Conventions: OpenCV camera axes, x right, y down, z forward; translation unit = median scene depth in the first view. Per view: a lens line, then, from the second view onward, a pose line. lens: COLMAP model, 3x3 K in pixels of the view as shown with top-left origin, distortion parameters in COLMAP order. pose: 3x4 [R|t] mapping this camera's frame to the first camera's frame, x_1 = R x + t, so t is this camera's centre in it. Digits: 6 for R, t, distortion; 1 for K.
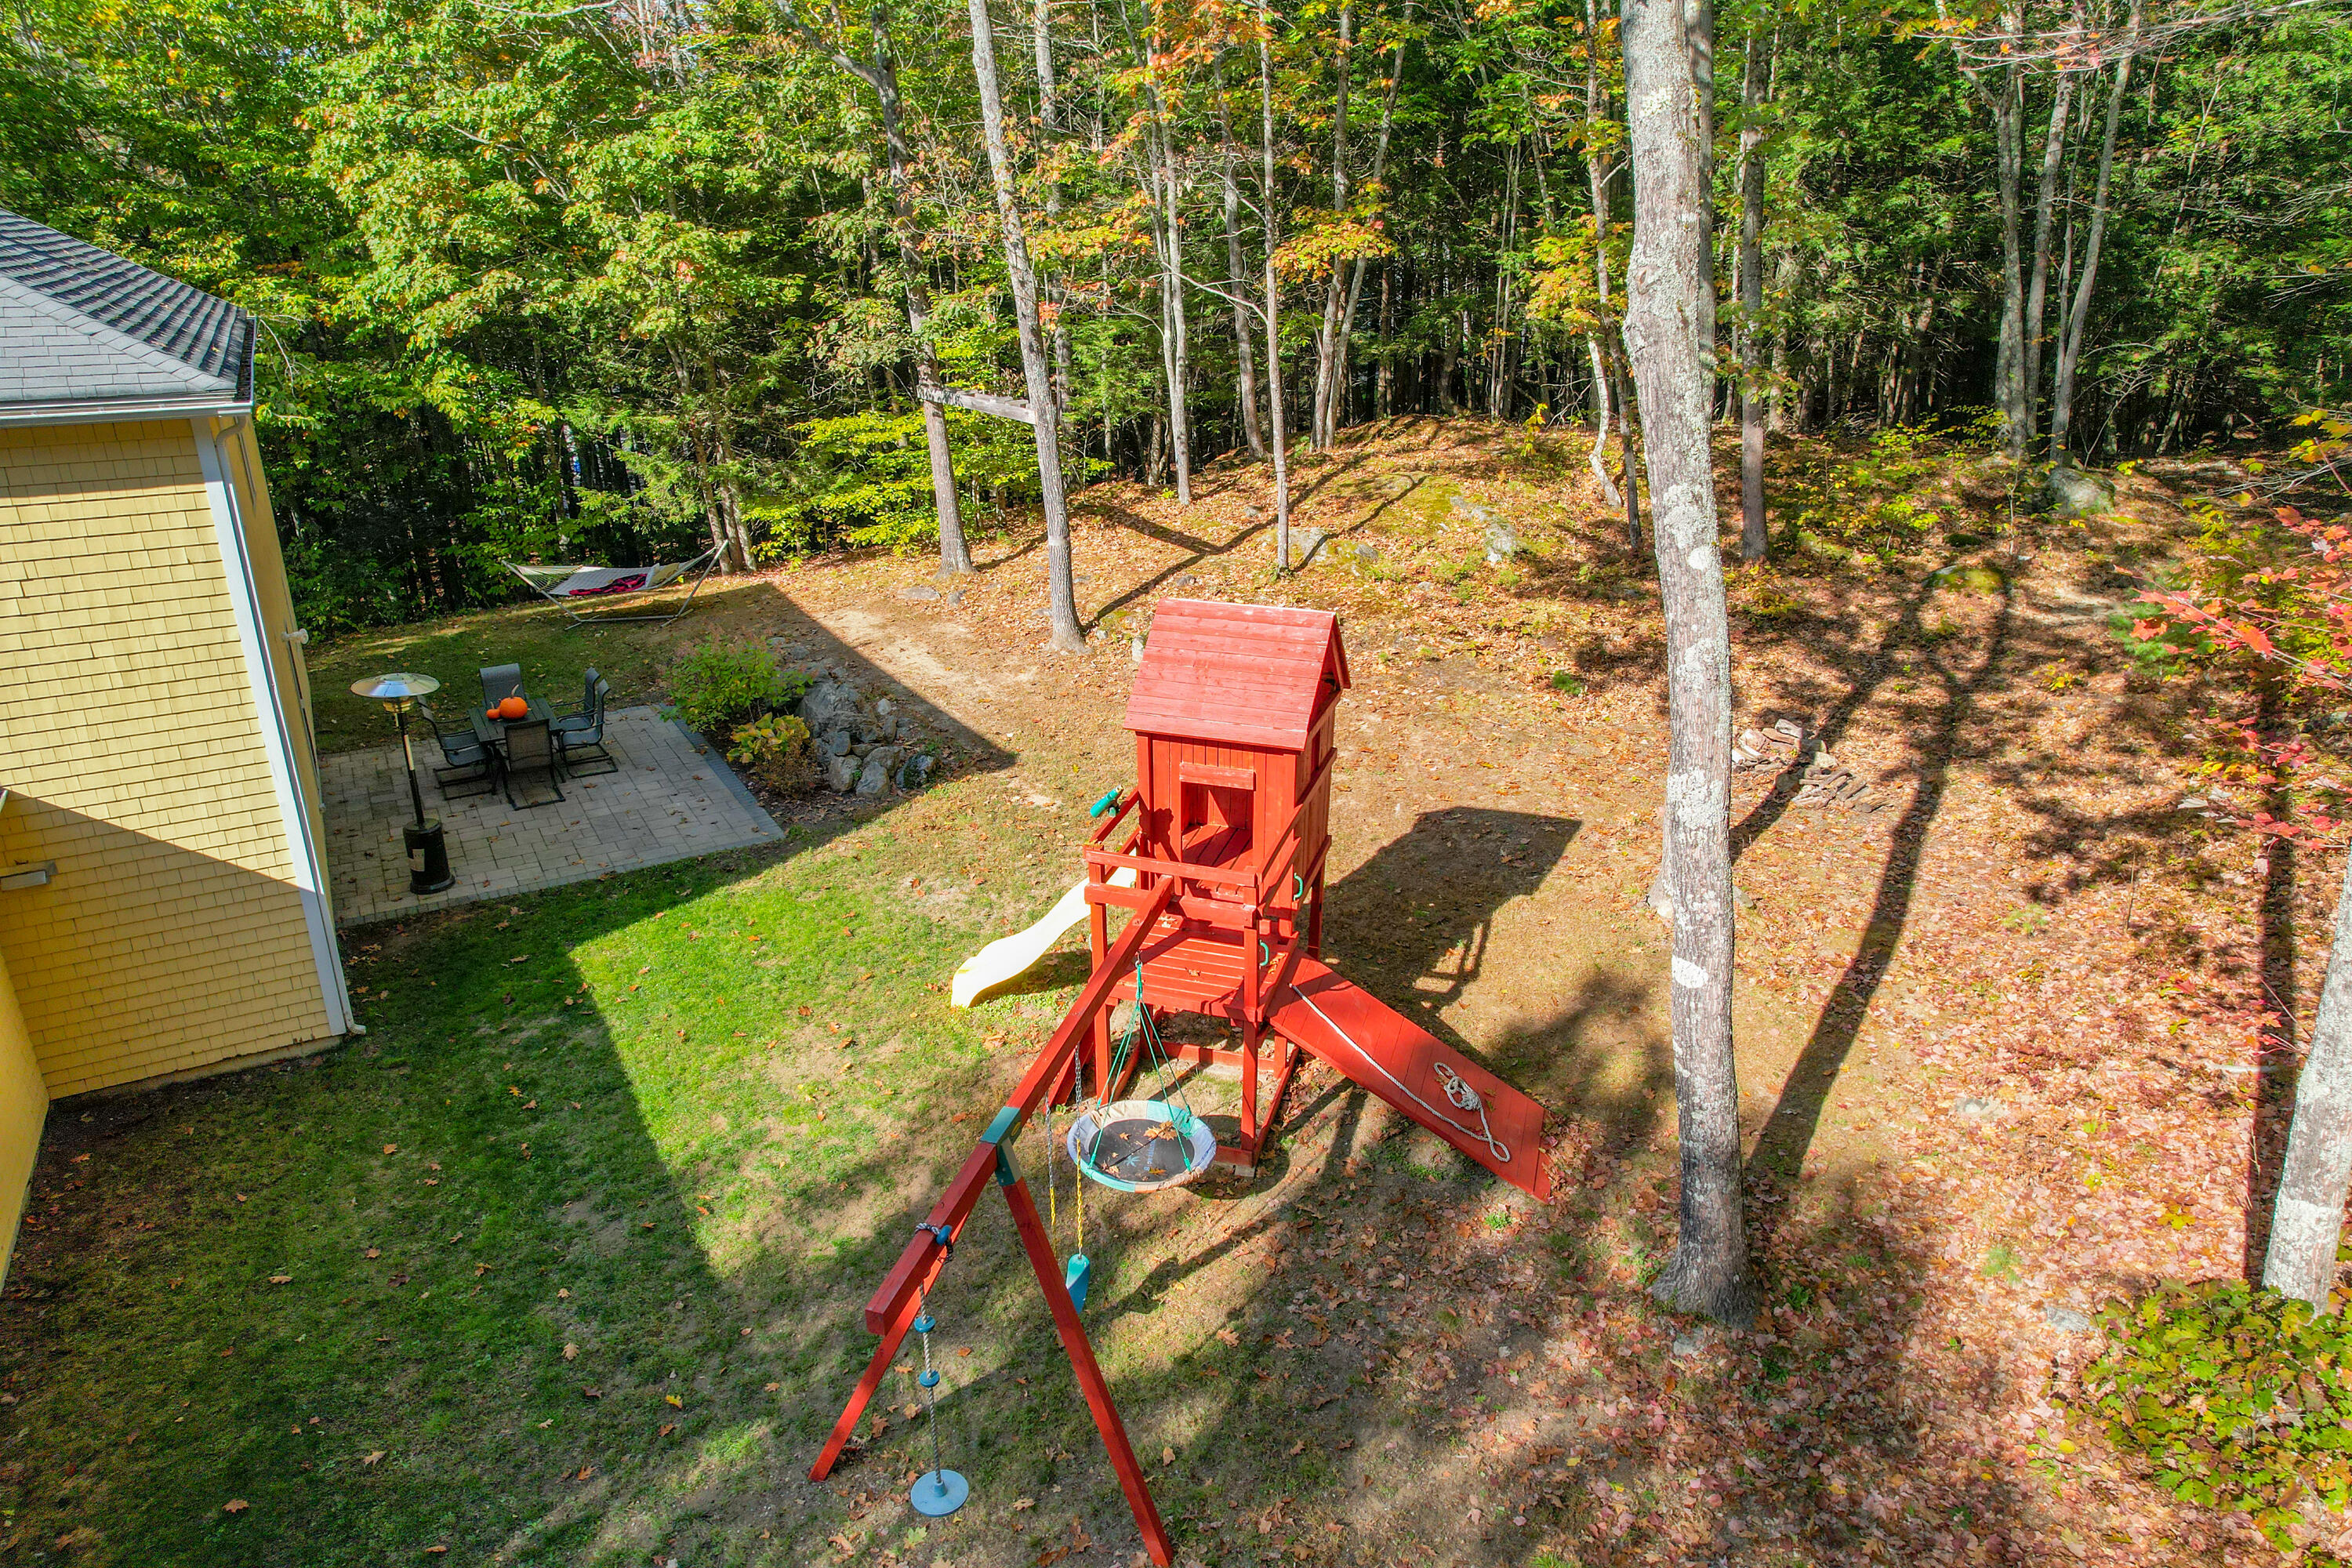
lens RADIAL K [[1493.9, 0, 1164.6], [0, 1493.9, 781.7], [0, 0, 1]] dist [-0.083919, 0.066700]
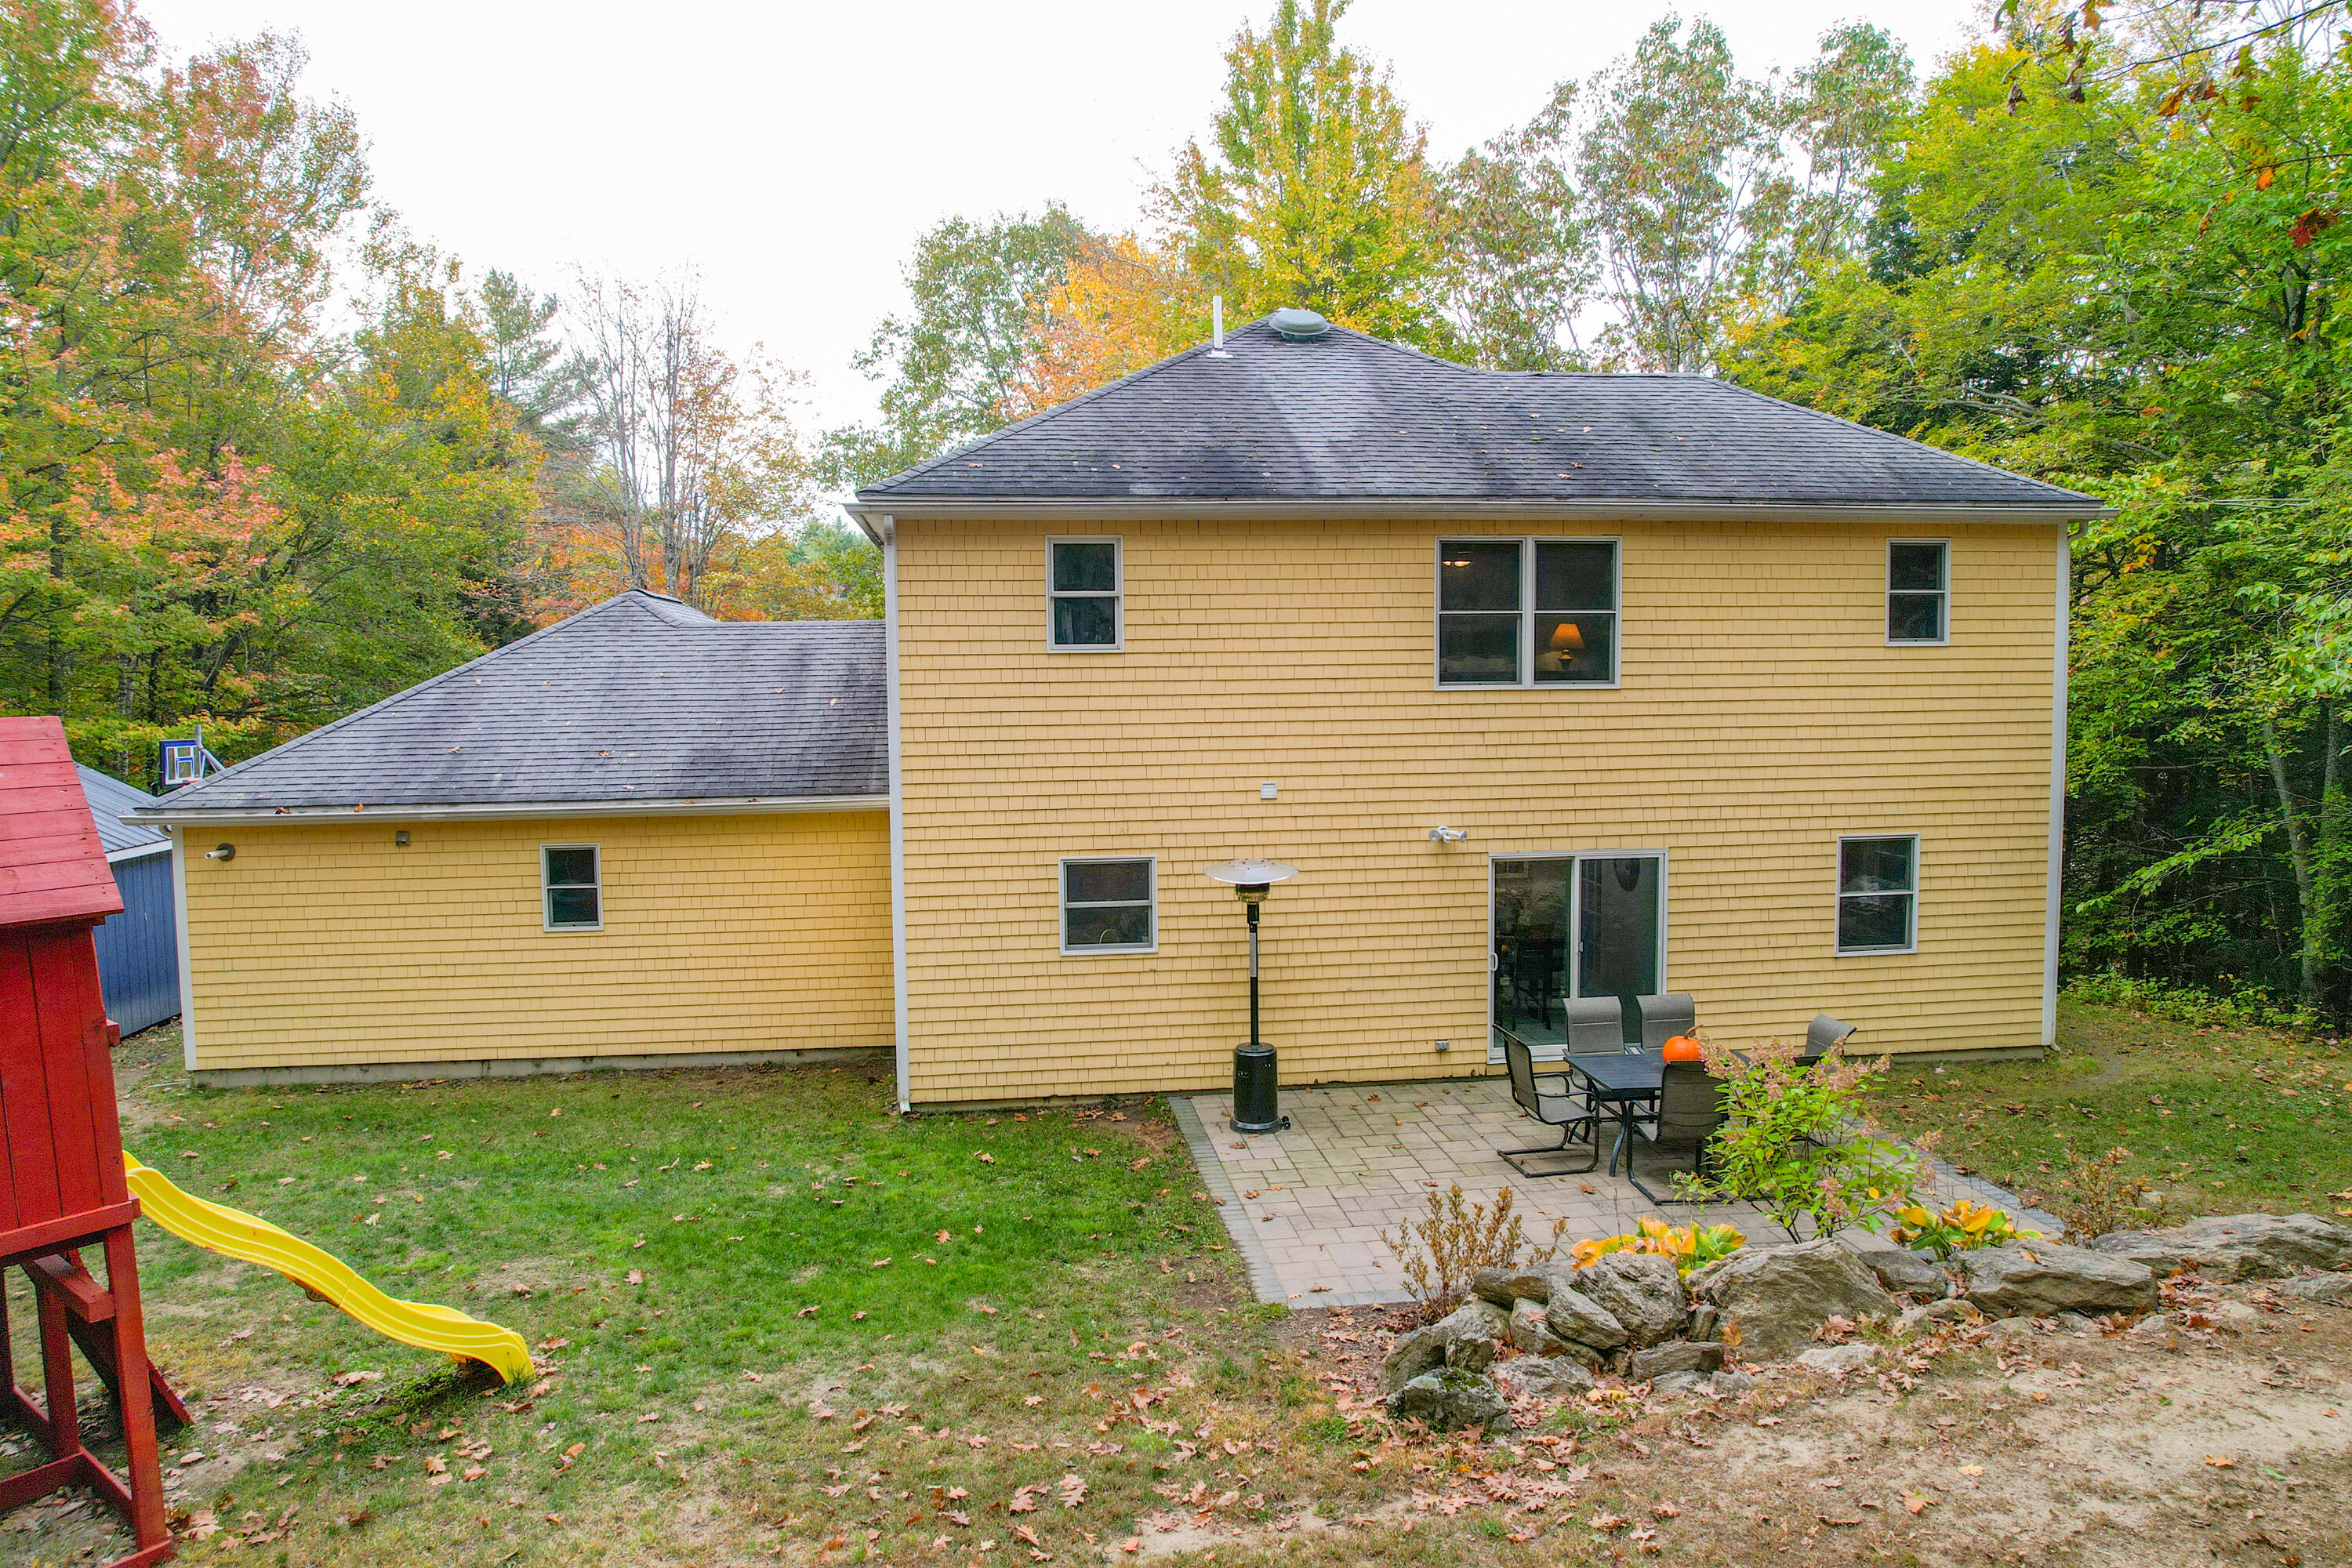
lens RADIAL K [[1498.6, 0, 1166.2], [0, 1498.6, 775.6], [0, 0, 1]] dist [-0.071871, 0.063762]
pose [[-0.385997, 0.073664, -0.919554, 0.269193], [-0.319242, 0.924549, 0.208071, -0.269479], [0.865500, 0.373875, -0.333356, 1.180295]]
